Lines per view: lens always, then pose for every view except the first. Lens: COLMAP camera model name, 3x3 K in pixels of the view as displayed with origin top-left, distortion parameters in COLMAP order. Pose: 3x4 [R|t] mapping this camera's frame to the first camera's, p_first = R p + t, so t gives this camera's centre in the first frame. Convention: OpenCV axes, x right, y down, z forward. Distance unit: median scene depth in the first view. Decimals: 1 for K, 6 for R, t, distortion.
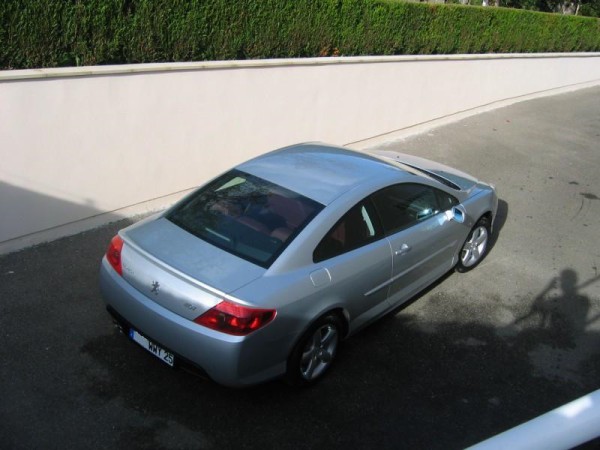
lens RADIAL K [[655.4, 0, 299.2], [0, 655.4, 228.5], [0, 0, 1]] dist [-0.108078, 0.000000]
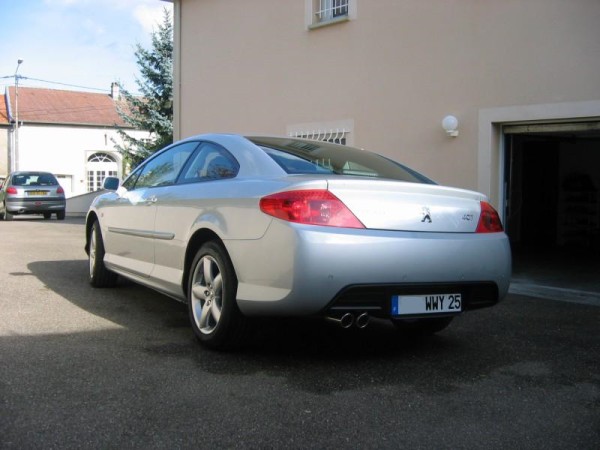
lens RADIAL K [[655.4, 0, 299.7], [0, 655.4, 227.8], [0, 0, 1]] dist [-0.108078, 0.000000]
pose [[0.328420, -0.100490, 0.939171, -0.602198], [0.388075, 0.920878, -0.037174, 0.047196], [-0.861126, 0.376677, 0.341432, 0.535609]]
